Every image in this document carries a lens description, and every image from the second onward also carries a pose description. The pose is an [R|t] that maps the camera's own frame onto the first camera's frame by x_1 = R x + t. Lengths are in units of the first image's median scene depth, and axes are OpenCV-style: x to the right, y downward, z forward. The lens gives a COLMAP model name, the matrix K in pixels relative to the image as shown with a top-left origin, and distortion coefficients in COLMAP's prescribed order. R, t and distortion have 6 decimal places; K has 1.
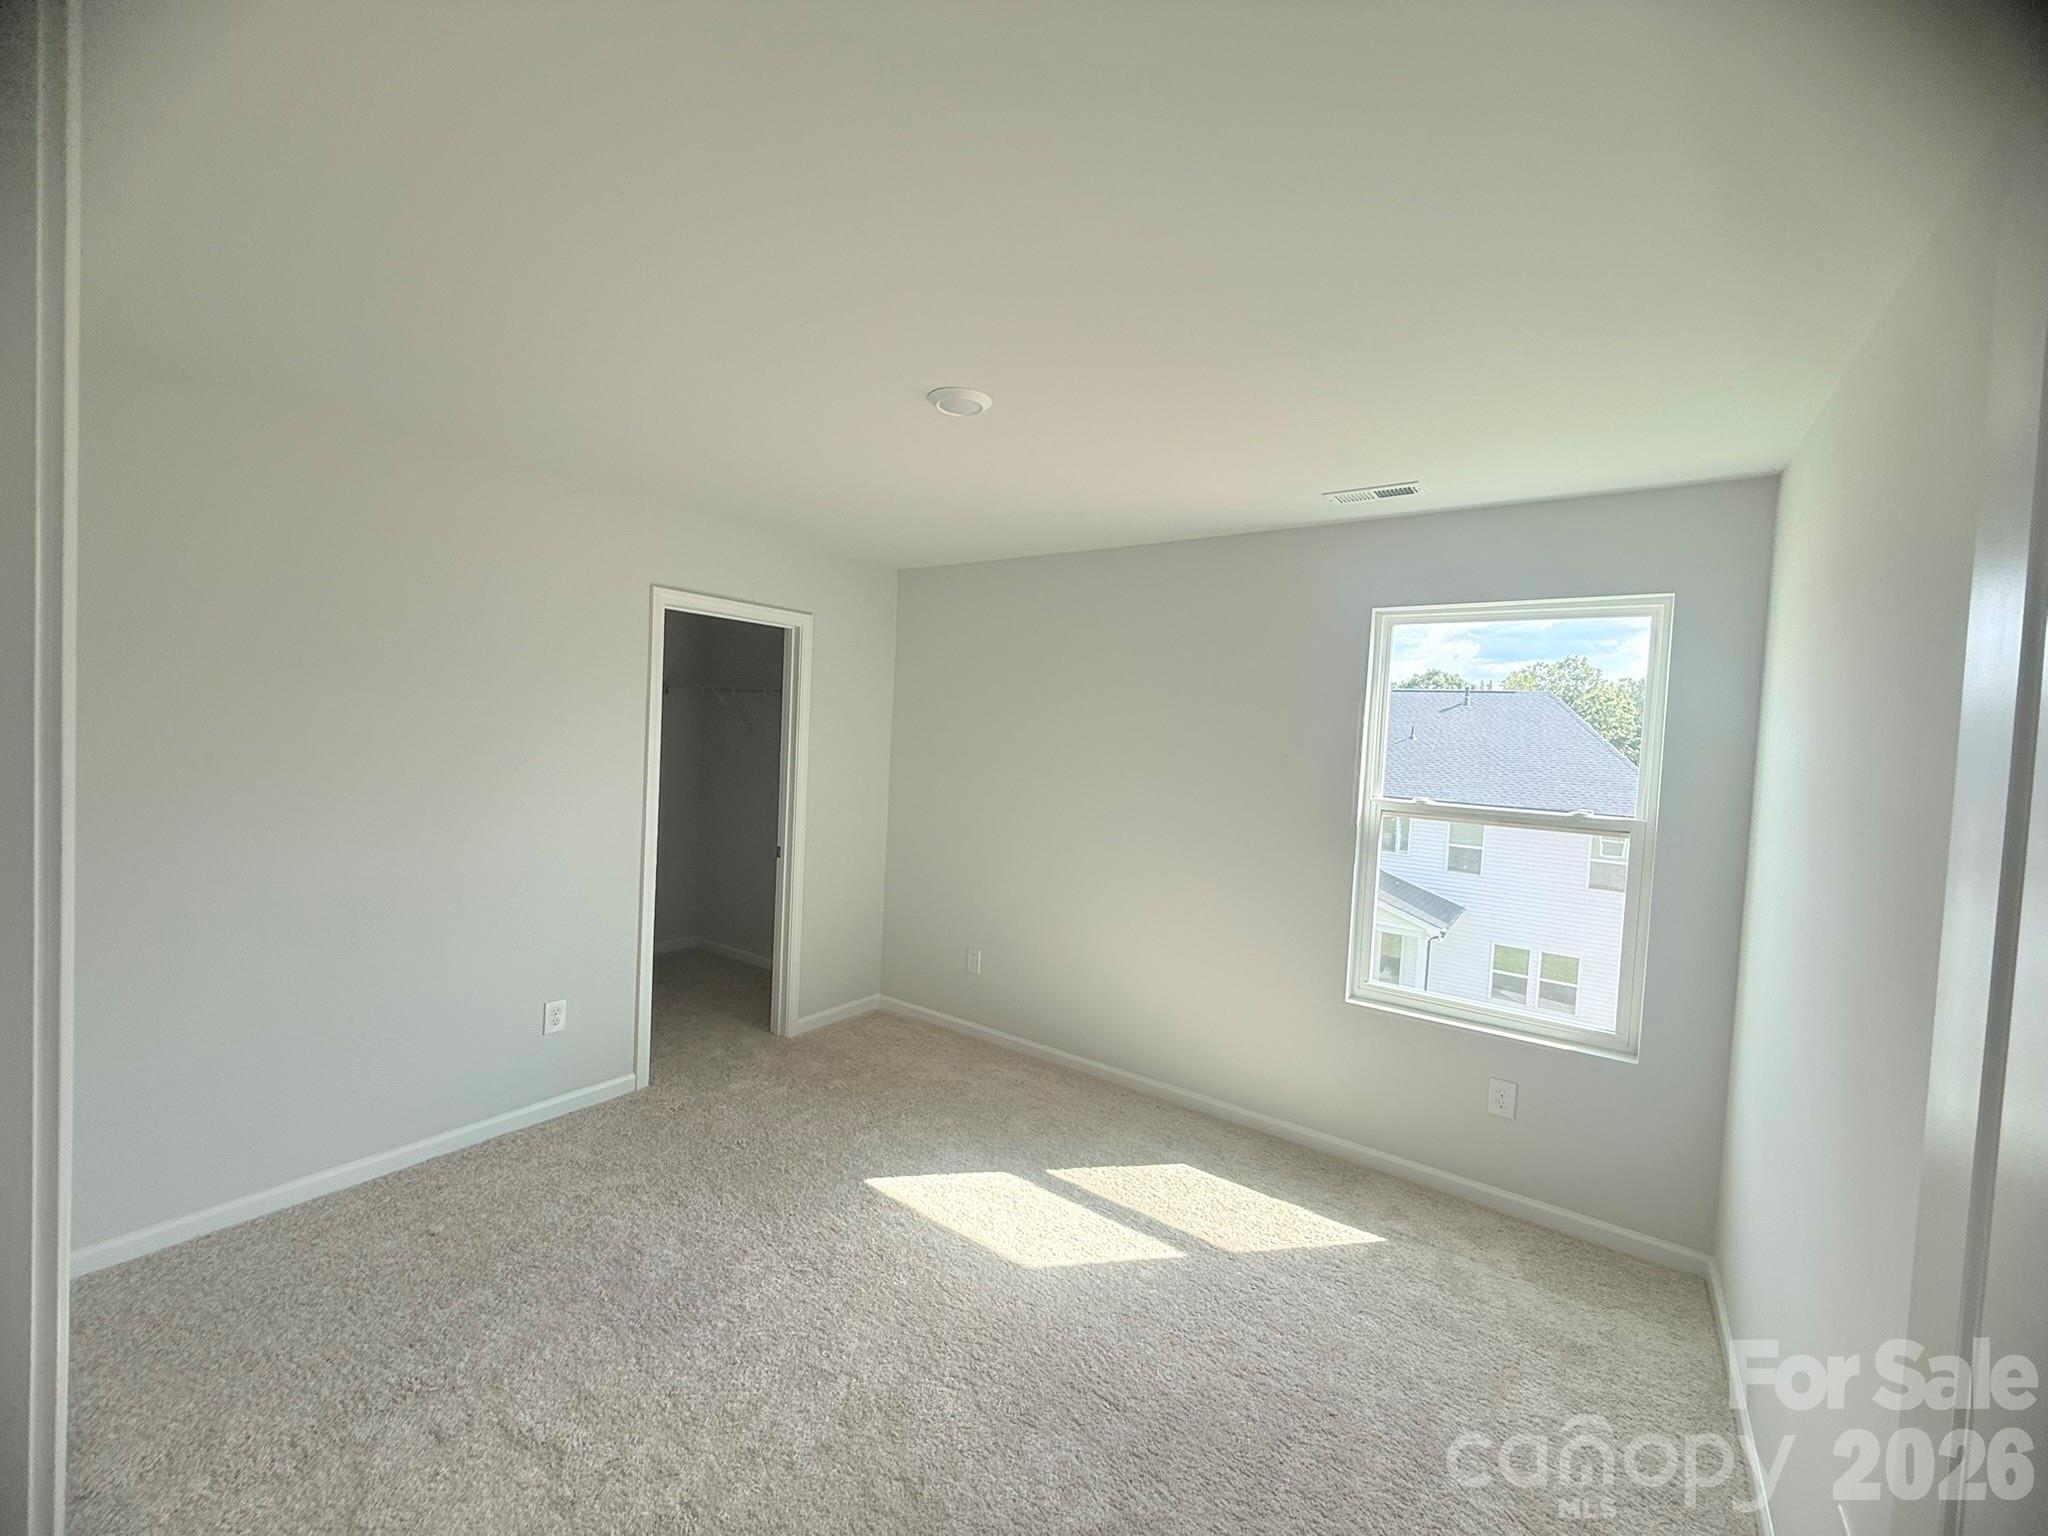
lens RADIAL K [[817.8, 0, 1019.2], [0, 817.8, 762.0], [0, 0, 1]] dist [0.000035, 0.000036]
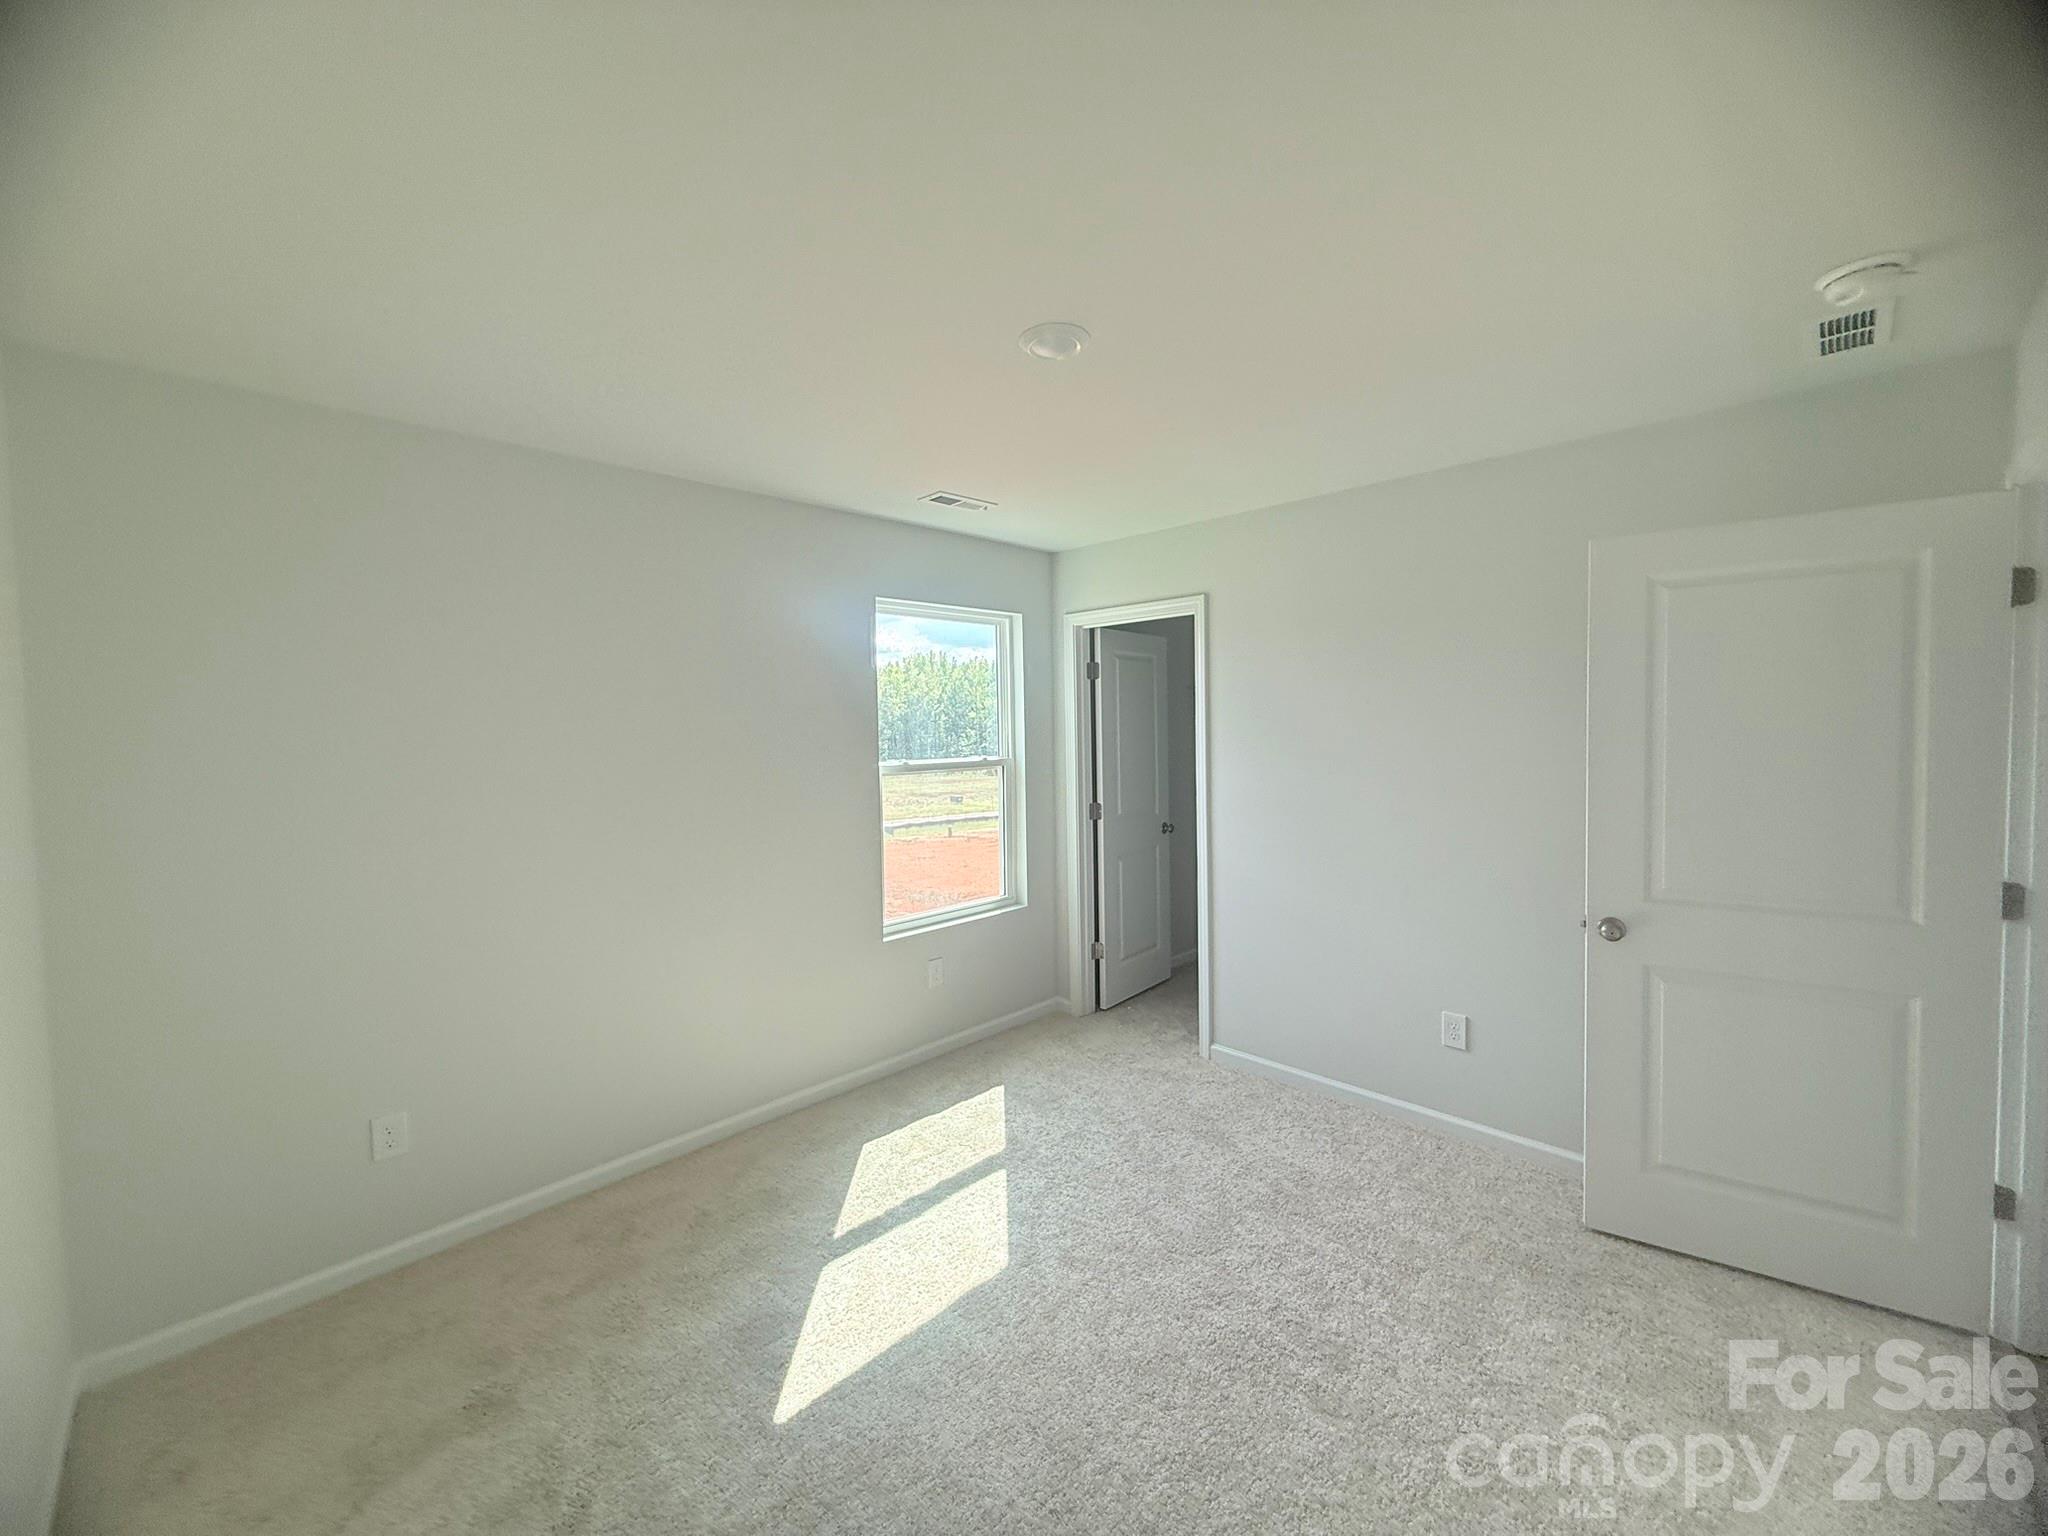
lens RADIAL K [[817.8, 0, 1019.2], [0, 817.8, 762.0], [0, 0, 1]] dist [0.000035, 0.000036]
pose [[0.132998, -0.100846, 0.985972, -0.738899], [0.051836, 0.994156, 0.094691, -0.058969], [-0.989760, 0.038515, 0.137449, 0.691906]]
